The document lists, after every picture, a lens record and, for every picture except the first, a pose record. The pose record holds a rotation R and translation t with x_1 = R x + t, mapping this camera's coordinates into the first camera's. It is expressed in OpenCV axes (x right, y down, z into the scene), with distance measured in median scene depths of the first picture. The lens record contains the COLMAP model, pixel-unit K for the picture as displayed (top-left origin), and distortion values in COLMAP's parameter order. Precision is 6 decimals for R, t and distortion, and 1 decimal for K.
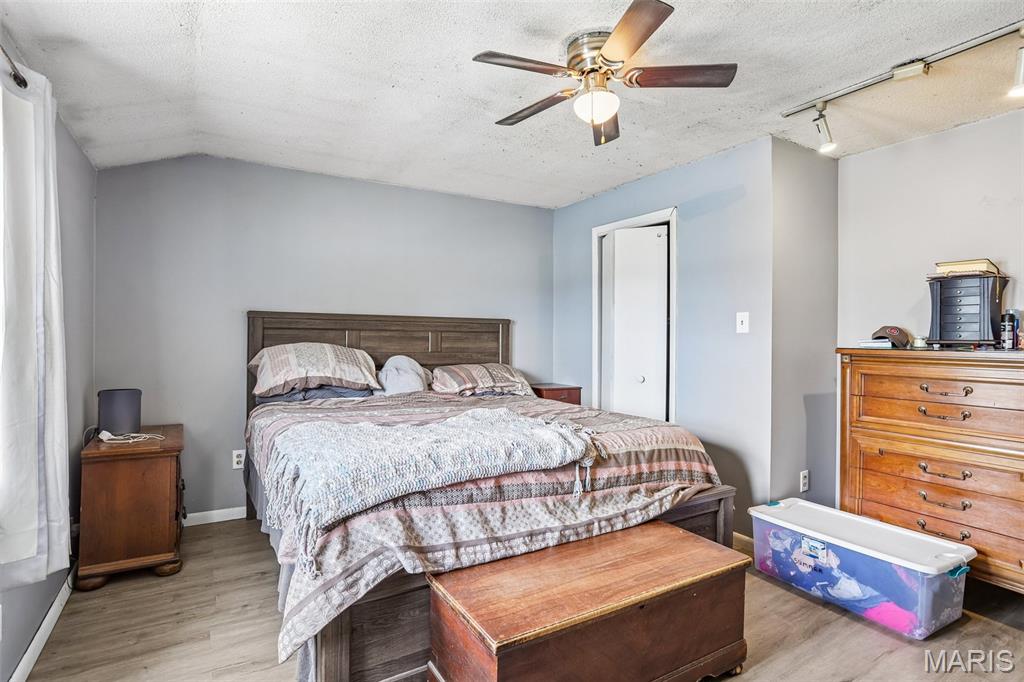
lens RADIAL K [[518.8, 0, 506.1], [0, 518.8, 342.9], [0, 0, 1]] dist [-0.057714, 0.016452]
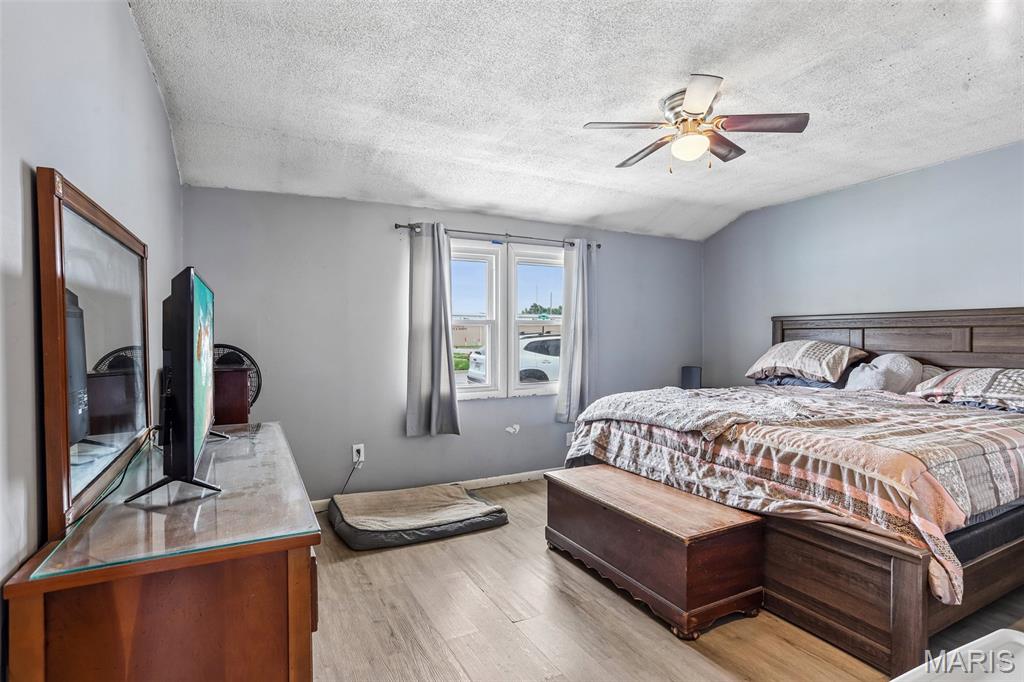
lens RADIAL K [[518.8, 0, 505.7], [0, 518.8, 341.2], [0, 0, 1]] dist [-0.057714, 0.016452]
pose [[-0.086399, -0.003956, -0.996253, 1.325580], [-0.008568, 0.999958, -0.003228, 0.016970], [0.996224, 0.008257, -0.086430, 0.606961]]
